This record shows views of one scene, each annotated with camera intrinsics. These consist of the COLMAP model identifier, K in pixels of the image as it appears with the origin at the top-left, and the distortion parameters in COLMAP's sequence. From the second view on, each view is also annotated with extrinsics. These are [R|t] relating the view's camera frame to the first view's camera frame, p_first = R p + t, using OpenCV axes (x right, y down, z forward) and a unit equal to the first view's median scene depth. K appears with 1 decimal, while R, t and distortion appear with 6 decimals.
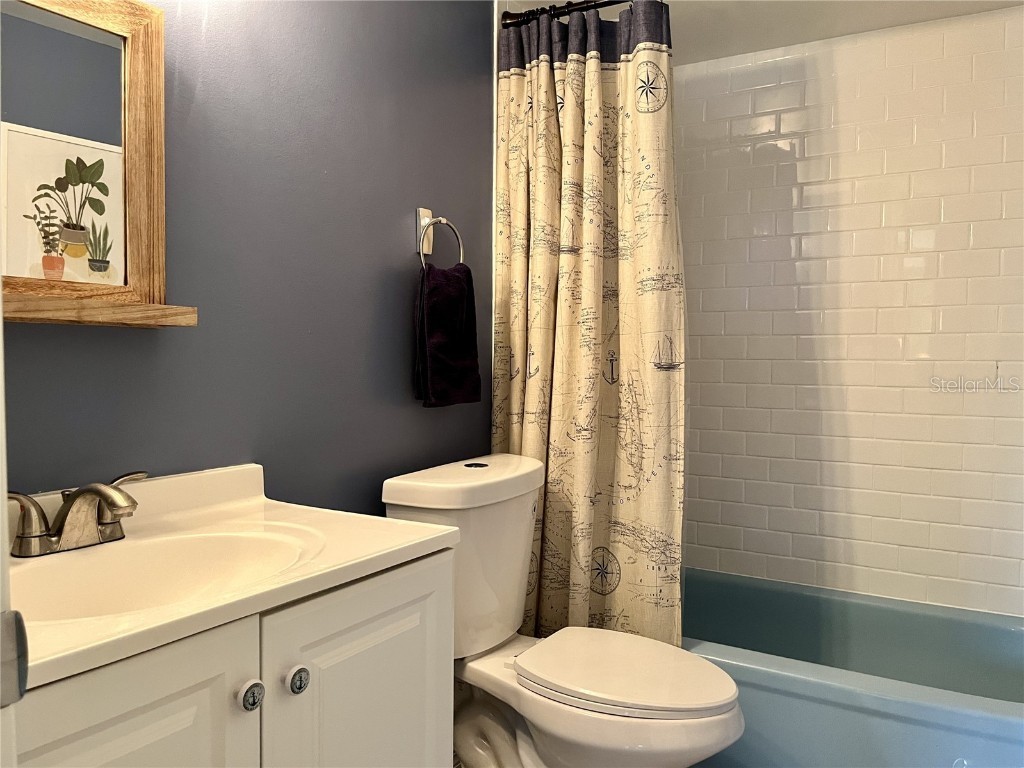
lens RADIAL K [[784.2, 0, 512.0], [0, 784.2, 384.0], [0, 0, 1]] dist [0.064496, -0.087679]
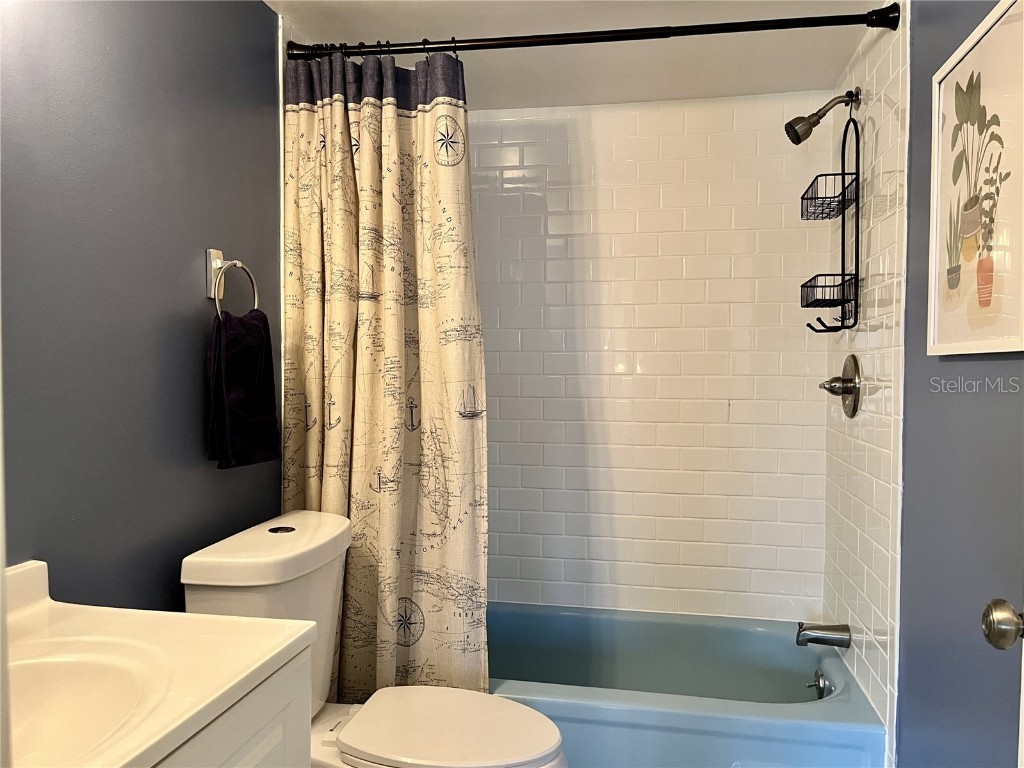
lens RADIAL K [[784.2, 0, 512.0], [0, 784.2, 384.0], [0, 0, 1]] dist [0.064496, -0.087679]
pose [[0.935547, -0.012898, 0.352967, -0.108168], [0.017290, 0.999807, -0.009294, -0.050131], [-0.352779, 0.014798, 0.935590, 0.025875]]
